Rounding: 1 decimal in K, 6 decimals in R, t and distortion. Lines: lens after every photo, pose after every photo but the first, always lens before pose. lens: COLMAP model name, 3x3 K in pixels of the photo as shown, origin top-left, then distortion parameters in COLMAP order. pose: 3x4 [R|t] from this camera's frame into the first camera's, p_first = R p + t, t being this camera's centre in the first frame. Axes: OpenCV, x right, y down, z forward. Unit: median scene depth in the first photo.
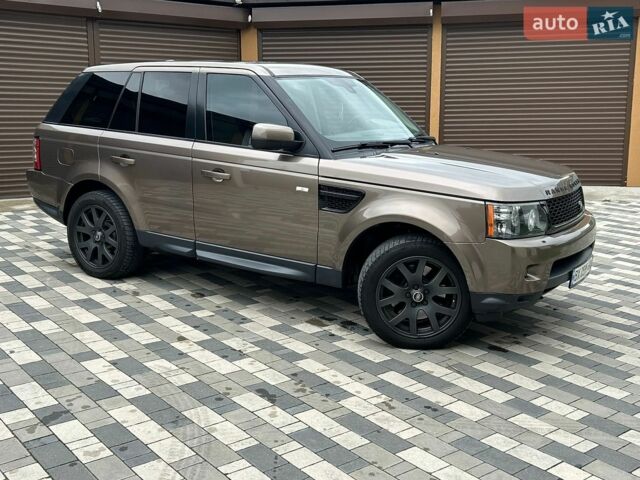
lens RADIAL K [[729.8, 0, 314.2], [0, 729.8, 234.2], [0, 0, 1]] dist [0.055080, 0.000000]
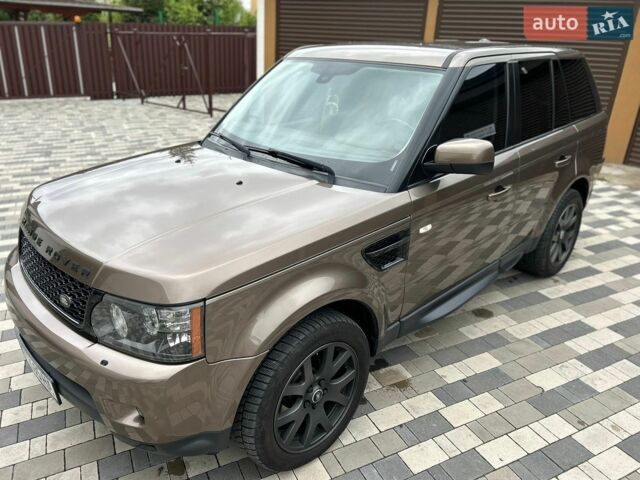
lens RADIAL K [[485.7, 0, 316.0], [0, 485.7, 243.0], [0, 0, 1]] dist [0.043524, -0.039957]
pose [[-0.214315, 0.362493, -0.907010, 0.723139], [-0.214548, 0.888438, 0.405766, -0.307280], [0.952910, 0.281559, -0.112633, 1.344654]]
